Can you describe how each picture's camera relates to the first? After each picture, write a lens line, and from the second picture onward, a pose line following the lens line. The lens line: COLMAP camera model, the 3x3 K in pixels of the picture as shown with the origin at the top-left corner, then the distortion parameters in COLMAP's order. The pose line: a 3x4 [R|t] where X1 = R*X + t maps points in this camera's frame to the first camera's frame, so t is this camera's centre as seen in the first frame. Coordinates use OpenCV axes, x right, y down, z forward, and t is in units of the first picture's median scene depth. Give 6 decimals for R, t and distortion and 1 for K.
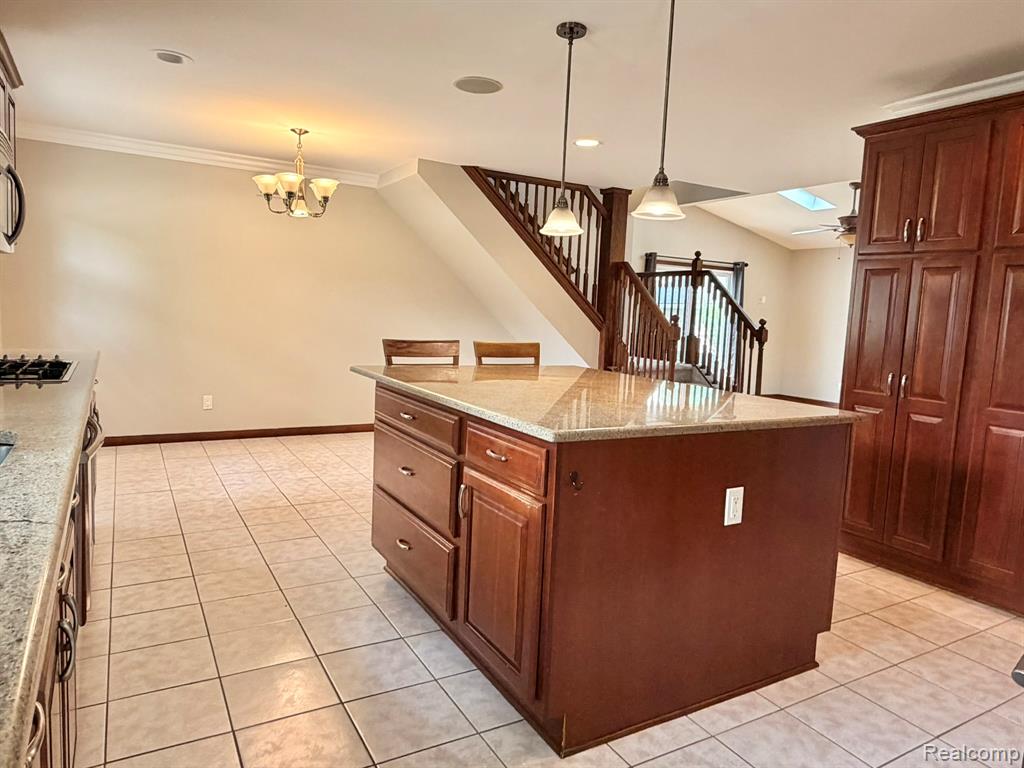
lens RADIAL K [[671.0, 0, 508.6], [0, 671.0, 379.8], [0, 0, 1]] dist [0.000203, -0.000391]
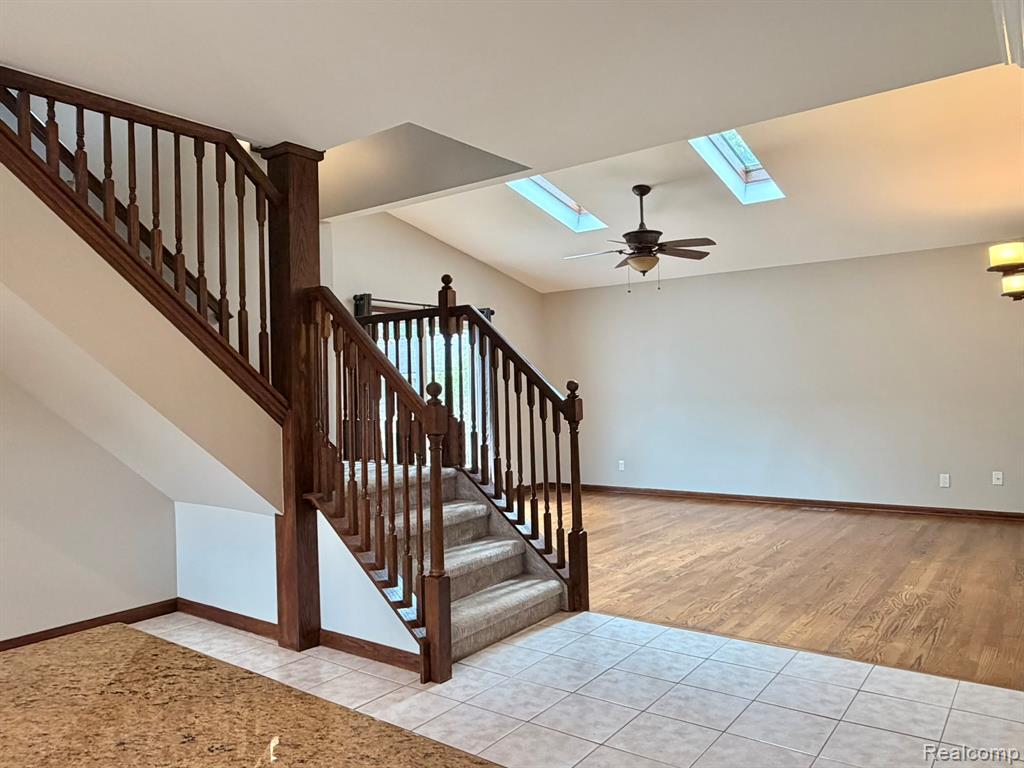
lens RADIAL K [[741.8, 0, 507.8], [0, 741.8, 384.2], [0, 0, 1]] dist [-0.004756, -0.003370]
pose [[0.916060, -0.064671, 0.395792, 0.073603], [0.106853, 0.990596, -0.085452, -0.038303], [-0.386543, 0.120571, 0.914356, 0.429758]]
